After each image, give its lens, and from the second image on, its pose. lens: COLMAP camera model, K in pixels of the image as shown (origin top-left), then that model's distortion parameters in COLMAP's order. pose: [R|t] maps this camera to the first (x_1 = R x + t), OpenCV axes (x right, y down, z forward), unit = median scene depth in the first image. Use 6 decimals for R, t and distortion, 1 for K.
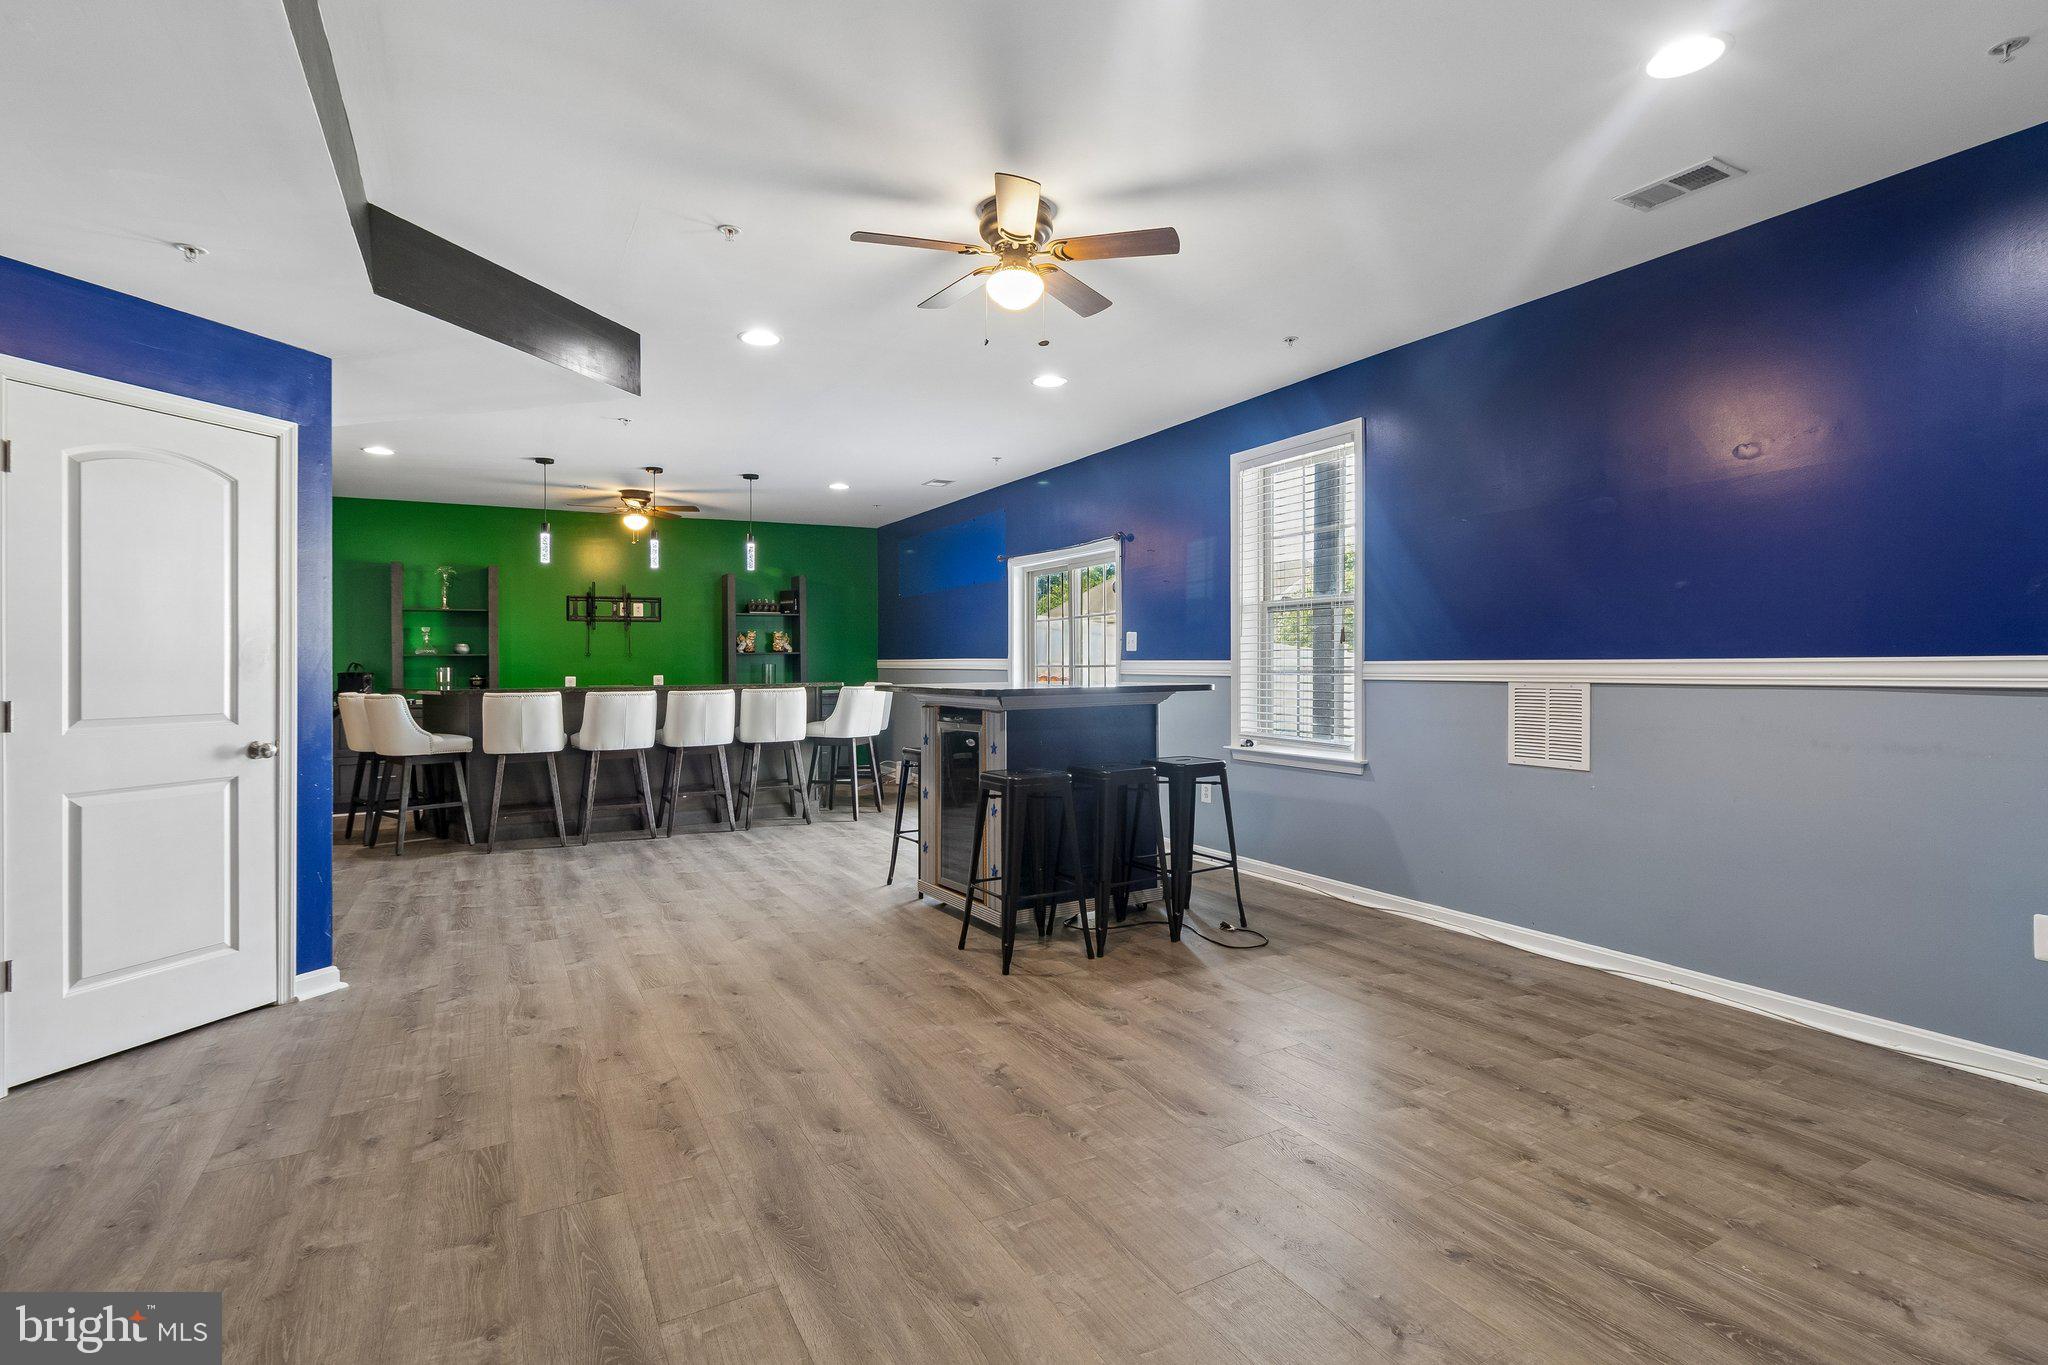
lens RADIAL K [[985.2, 0, 1015.0], [0, 985.2, 659.7], [0, 0, 1]] dist [-0.002526, -0.001721]
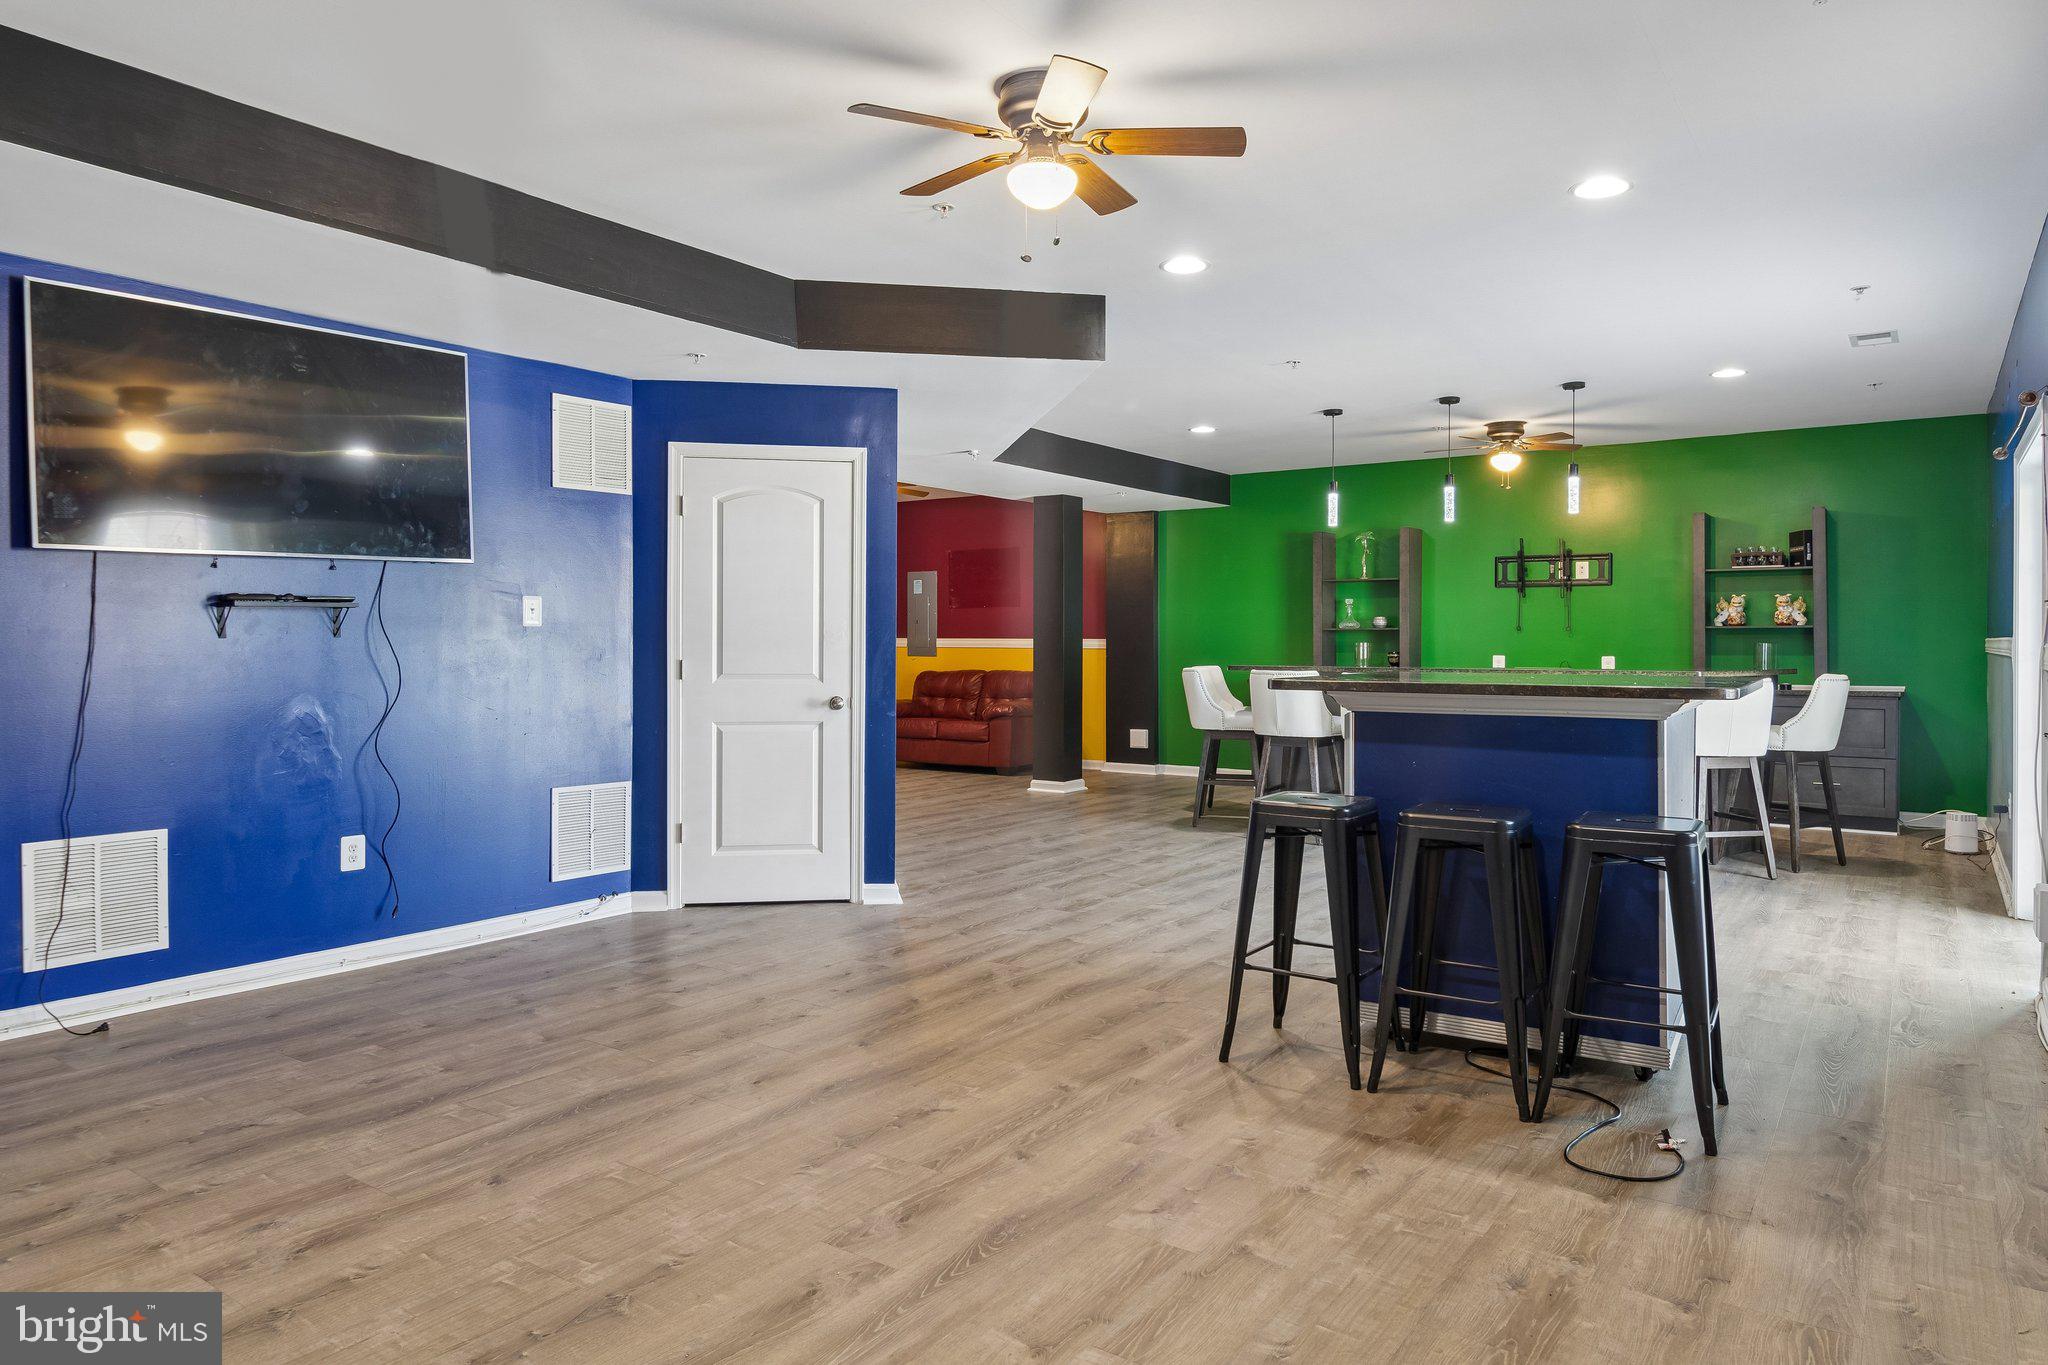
lens RADIAL K [[1262.8, 0, 1025.1], [0, 1262.8, 623.9], [0, 0, 1]] dist [-0.014748, -0.000770]
pose [[0.444508, -0.001339, -0.895774, 0.790003], [-0.004609, 0.999982, -0.003781, -0.008021], [0.895763, 0.005809, 0.444494, 0.444056]]
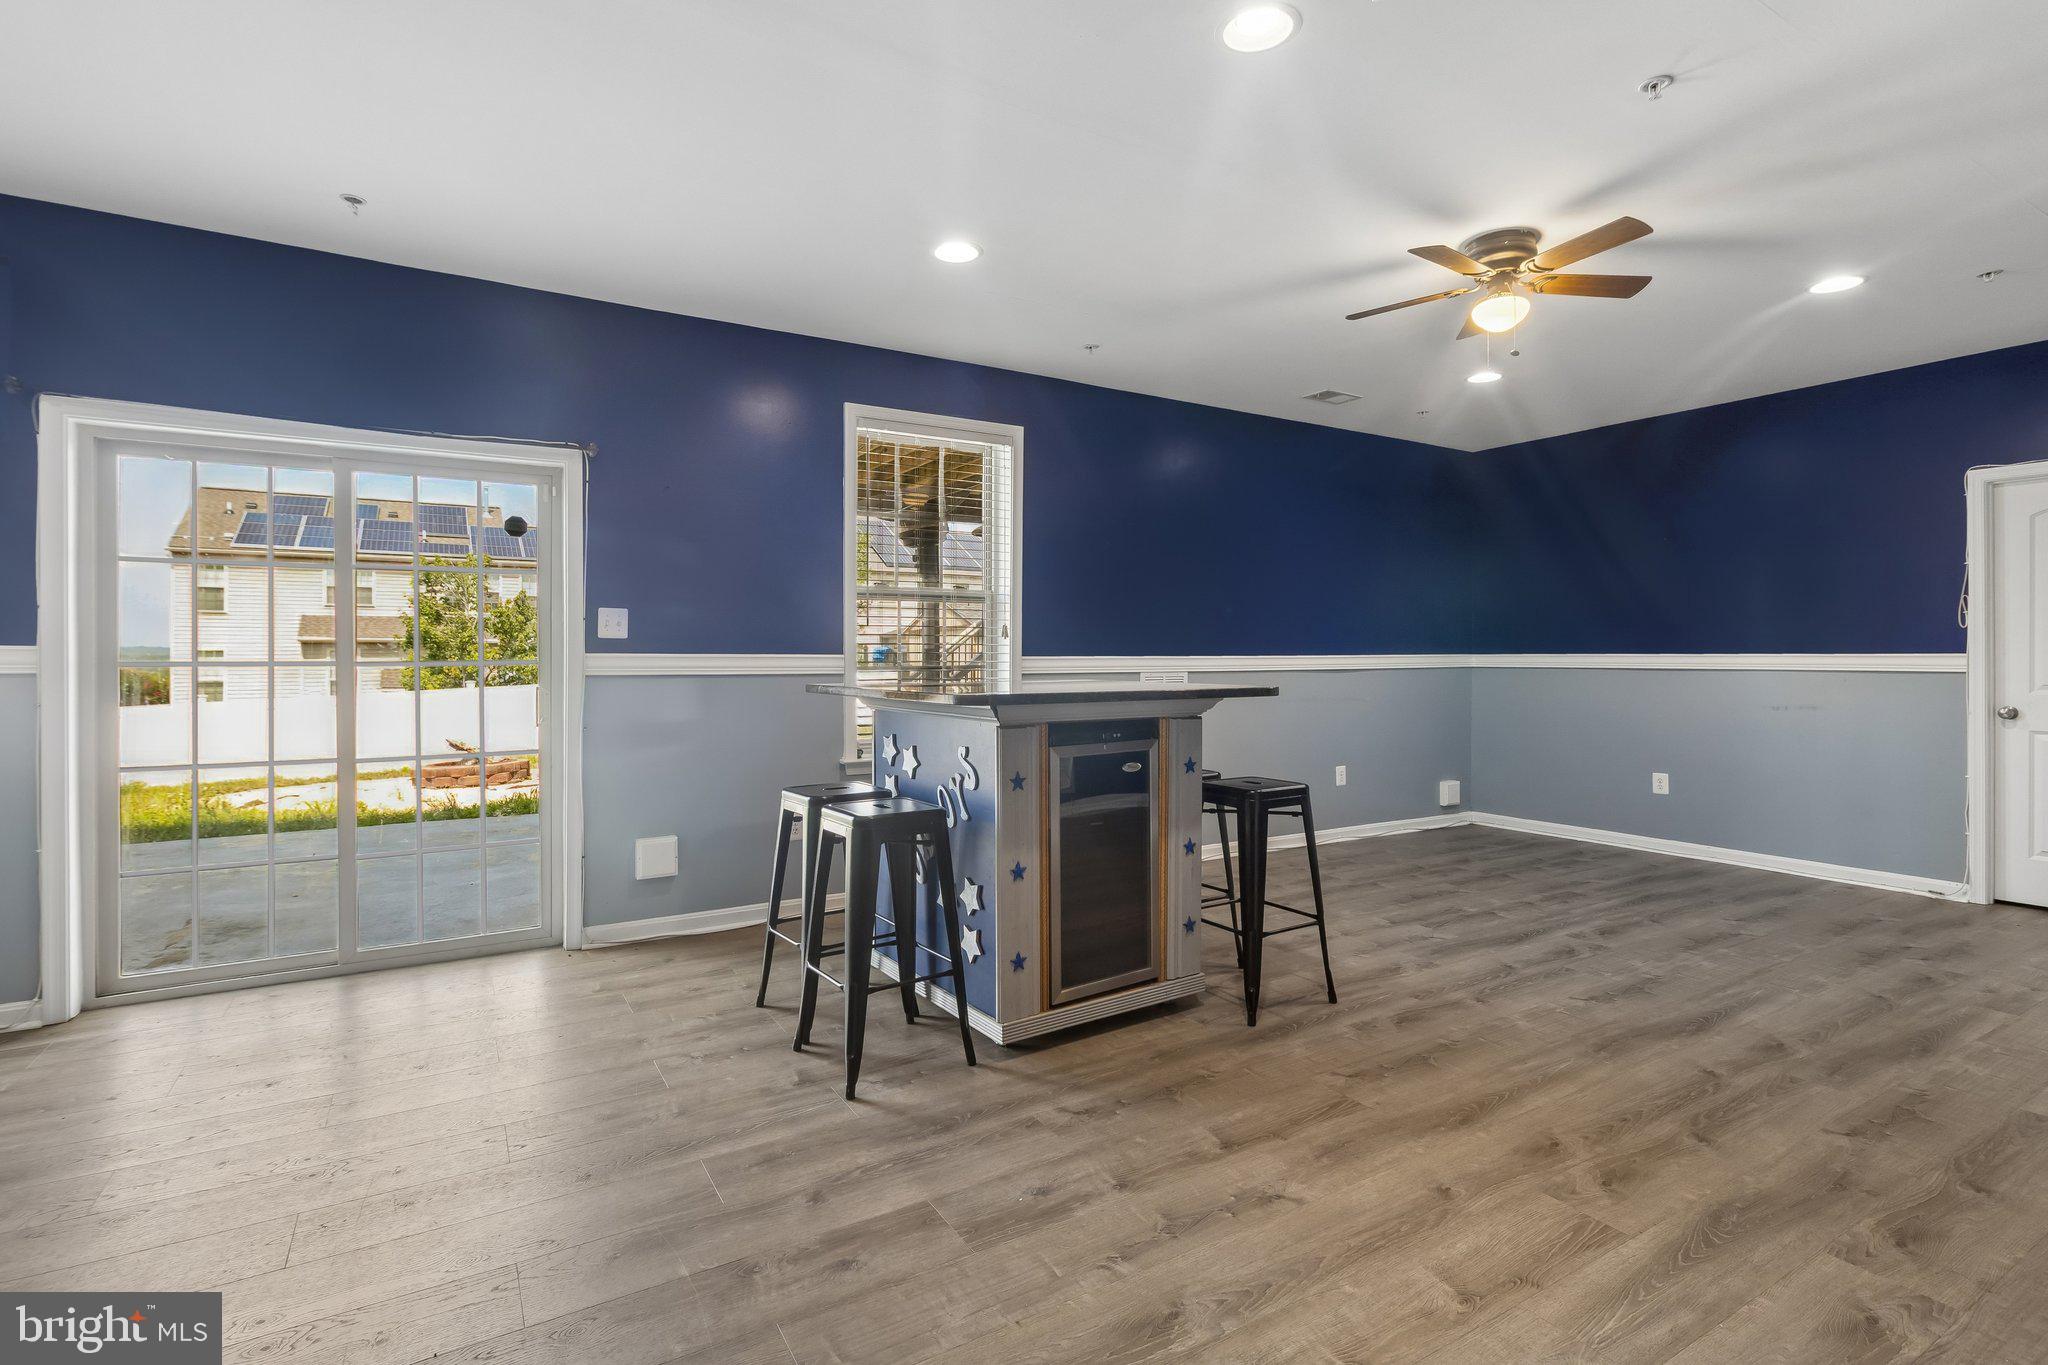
lens RADIAL K [[985.2, 0, 1015.0], [0, 985.2, 659.7], [0, 0, 1]] dist [-0.002526, -0.001721]
pose [[-0.047311, 0.003581, 0.998874, -0.902700], [-0.001208, 0.999993, -0.003642, 0.011531], [-0.998879, -0.001379, -0.047306, 1.348717]]
